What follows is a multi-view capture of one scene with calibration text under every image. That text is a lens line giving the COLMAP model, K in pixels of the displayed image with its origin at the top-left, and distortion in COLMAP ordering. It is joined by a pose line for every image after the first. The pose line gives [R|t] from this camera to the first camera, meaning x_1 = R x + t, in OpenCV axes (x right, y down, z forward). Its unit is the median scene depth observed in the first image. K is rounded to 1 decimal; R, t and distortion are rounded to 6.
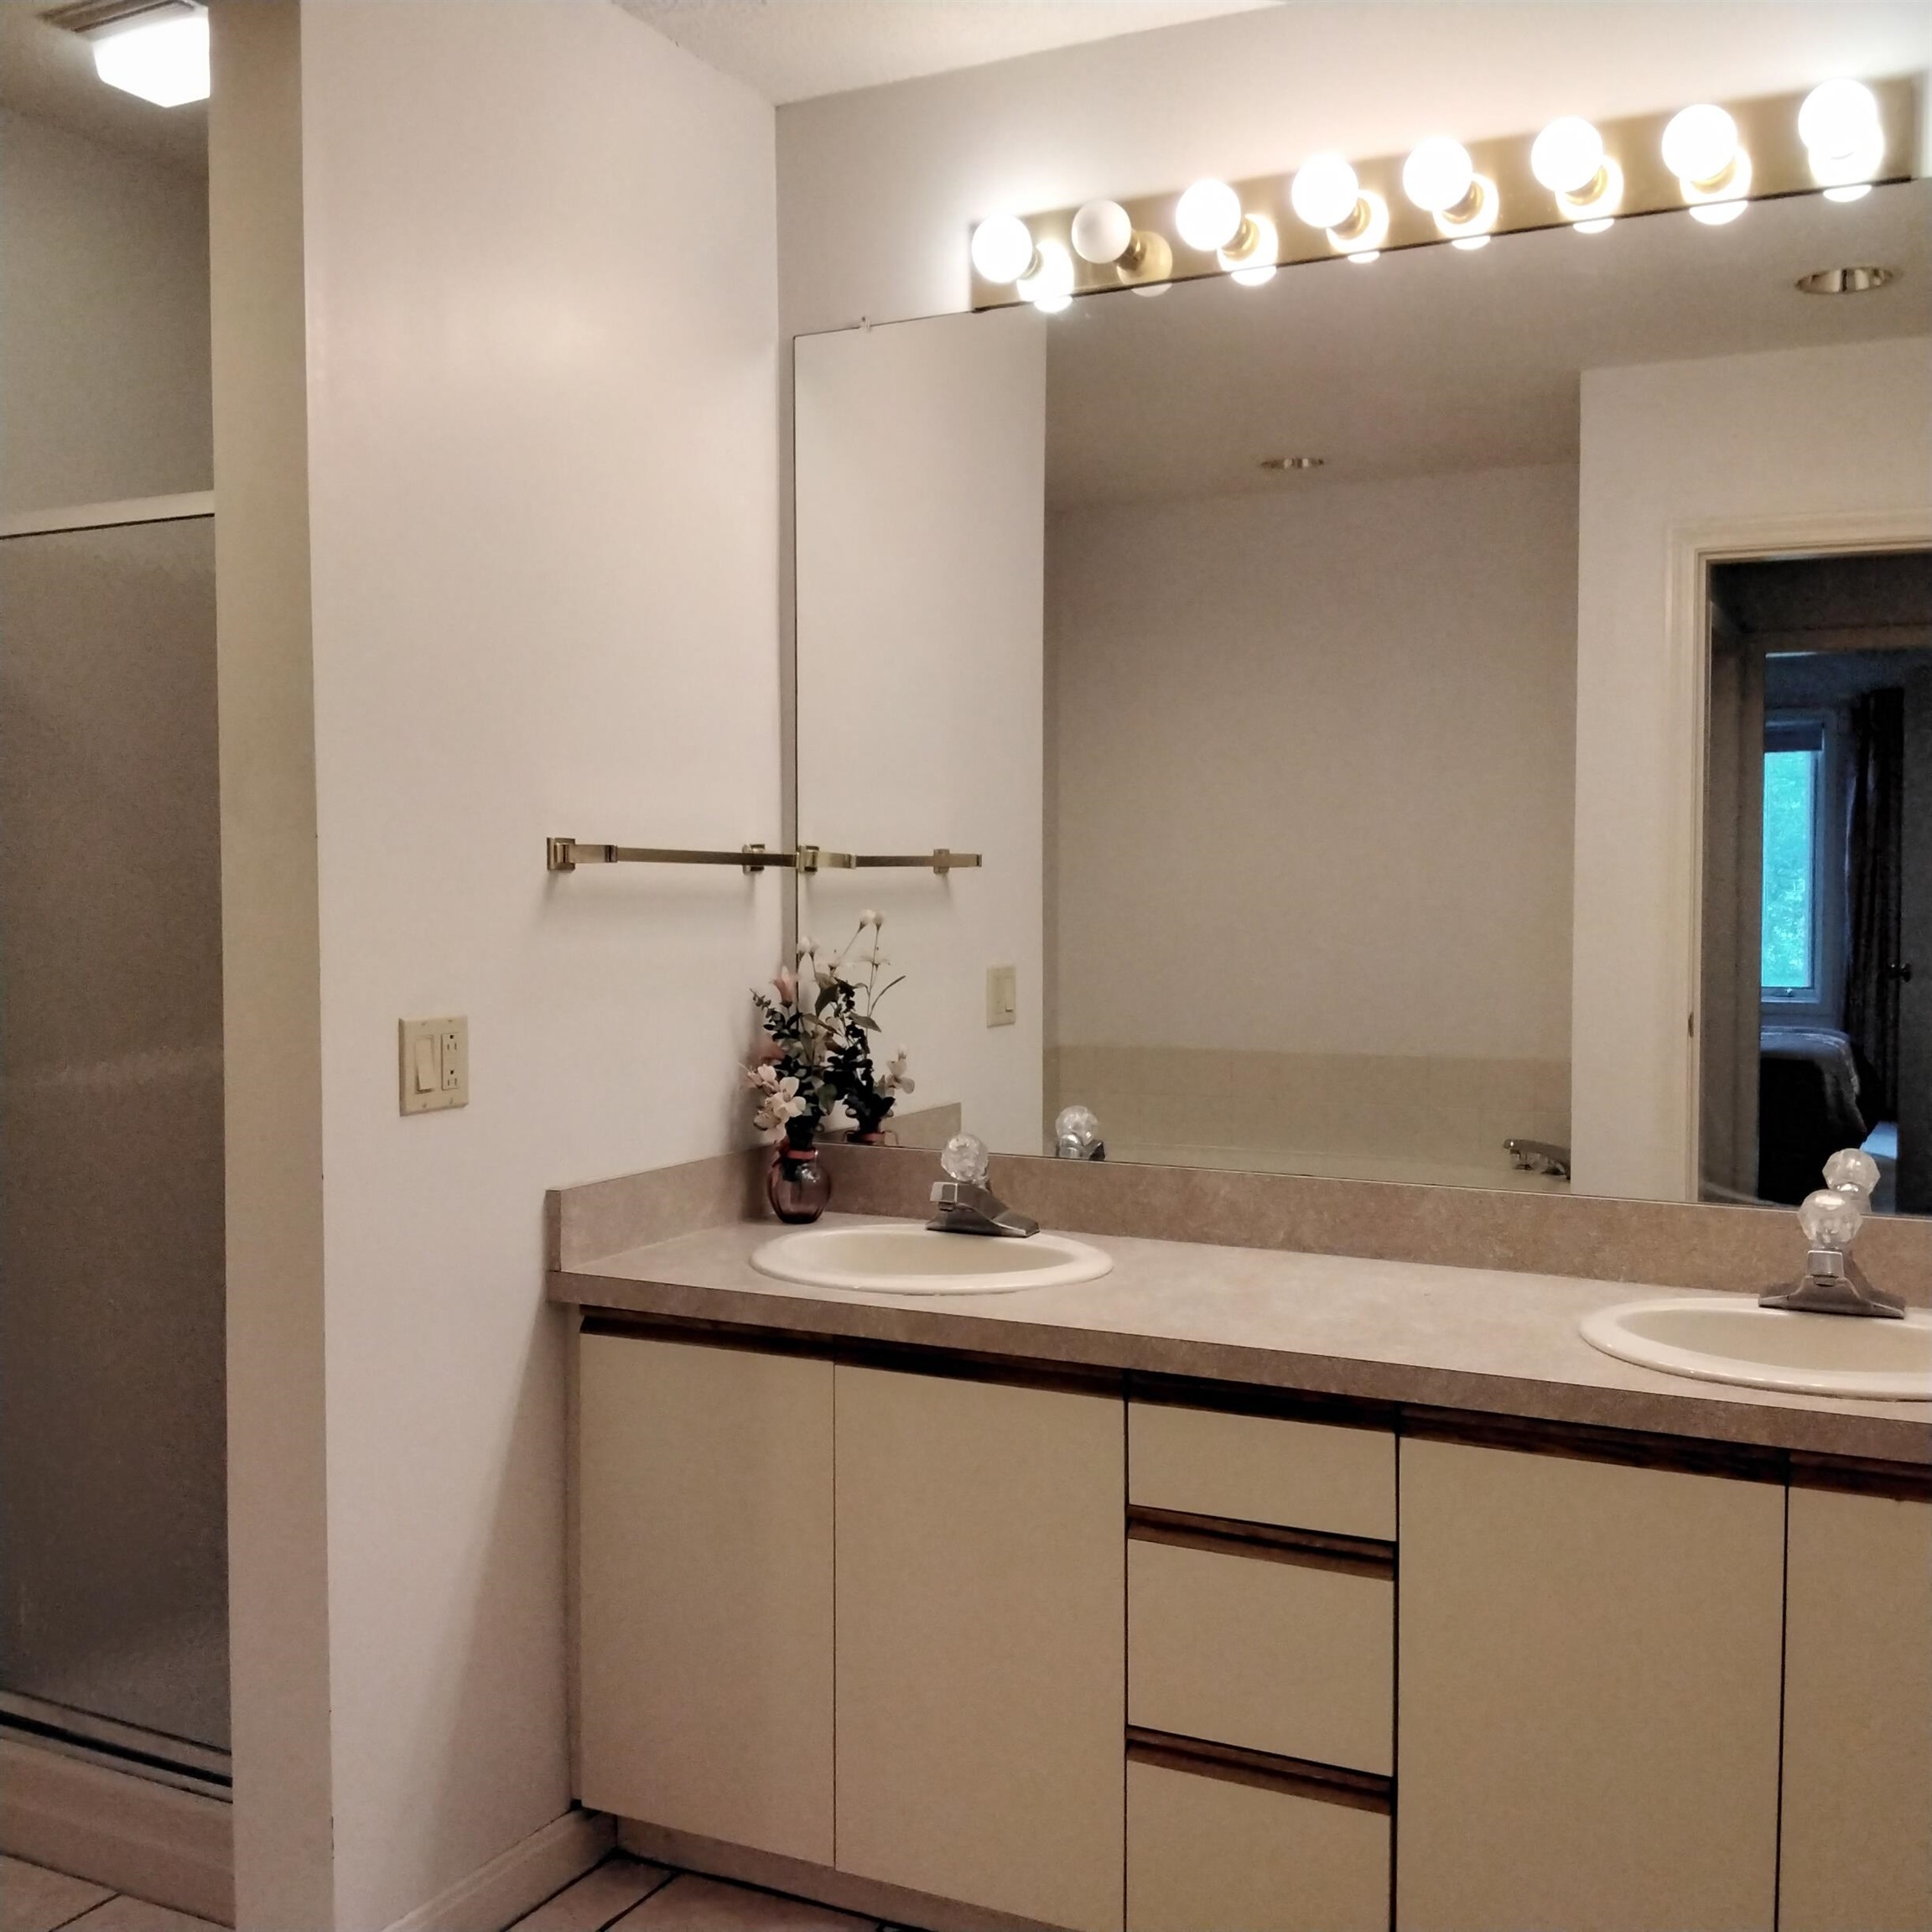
lens RADIAL K [[2045.6, 0, 966.0], [0, 2045.6, 966.0], [0, 0, 1]] dist [0.140156, -0.352881]
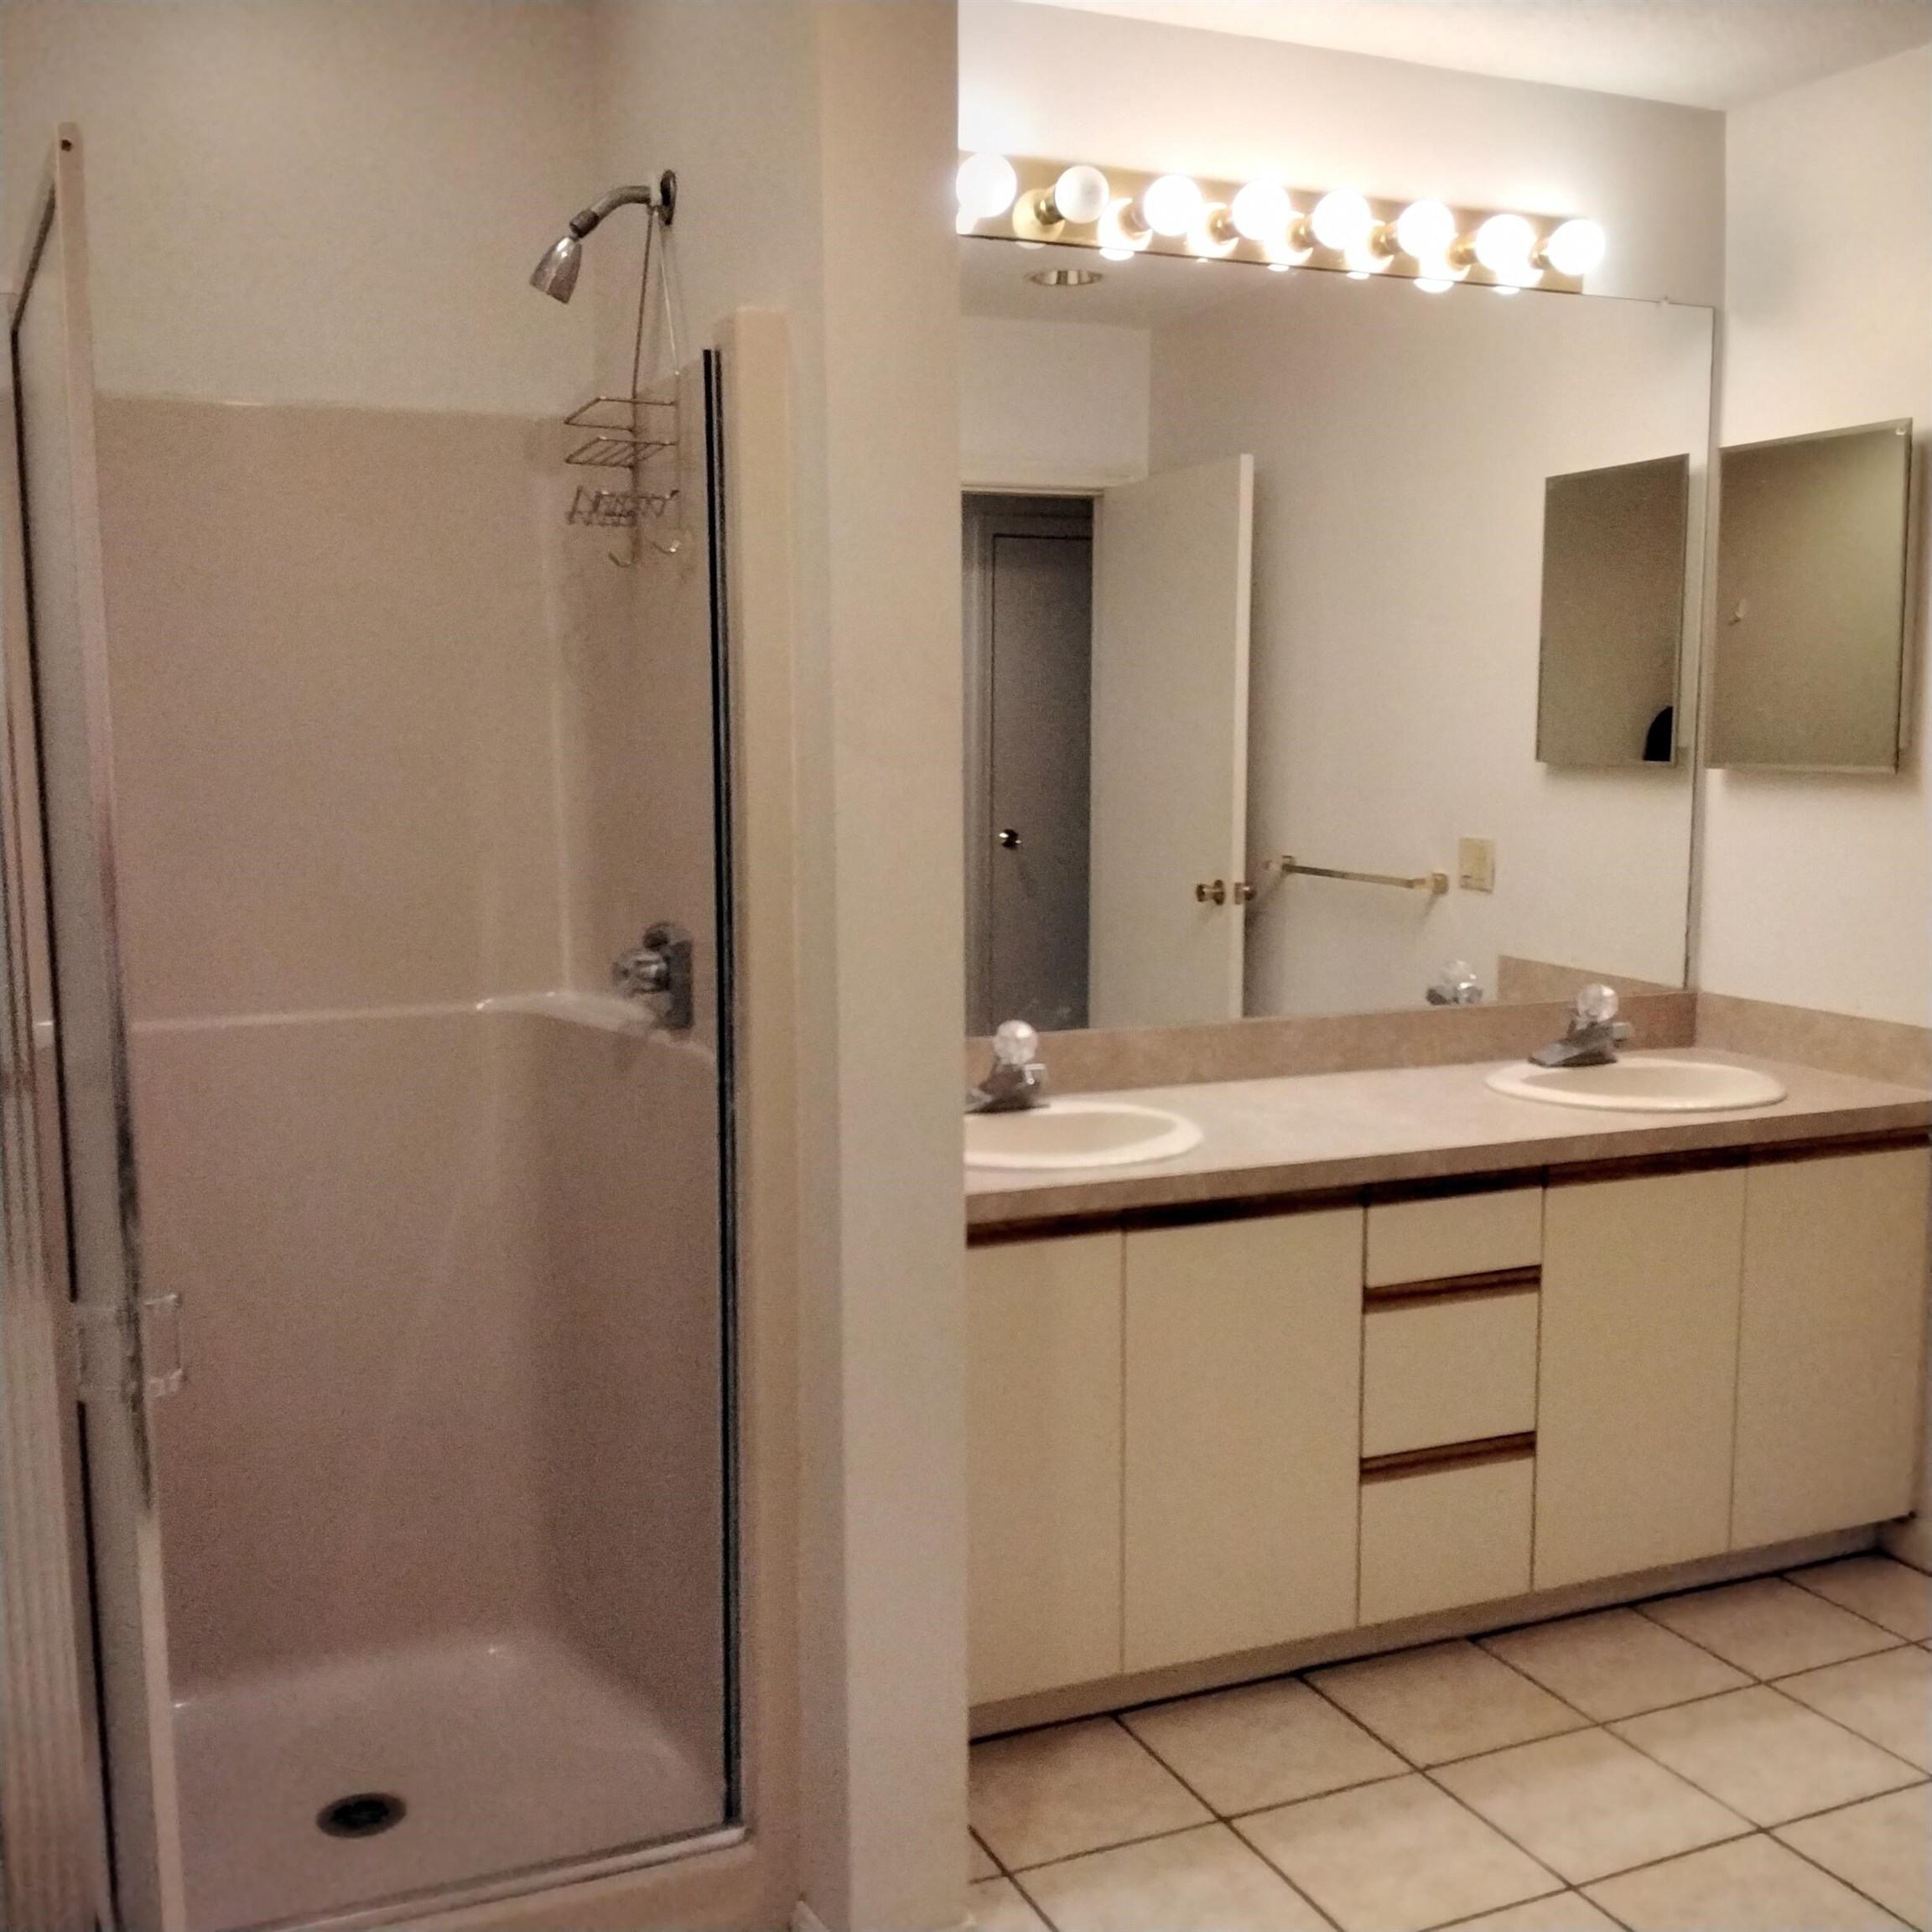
lens RADIAL K [[2045.6, 0, 966.0], [0, 2045.6, 966.0], [0, 0, 1]] dist [0.140156, -0.352881]
pose [[0.652411, -0.093715, 0.752049, -1.012797], [0.034140, 0.994952, 0.094366, -0.062716], [-0.757096, -0.035891, 0.652317, 0.368951]]
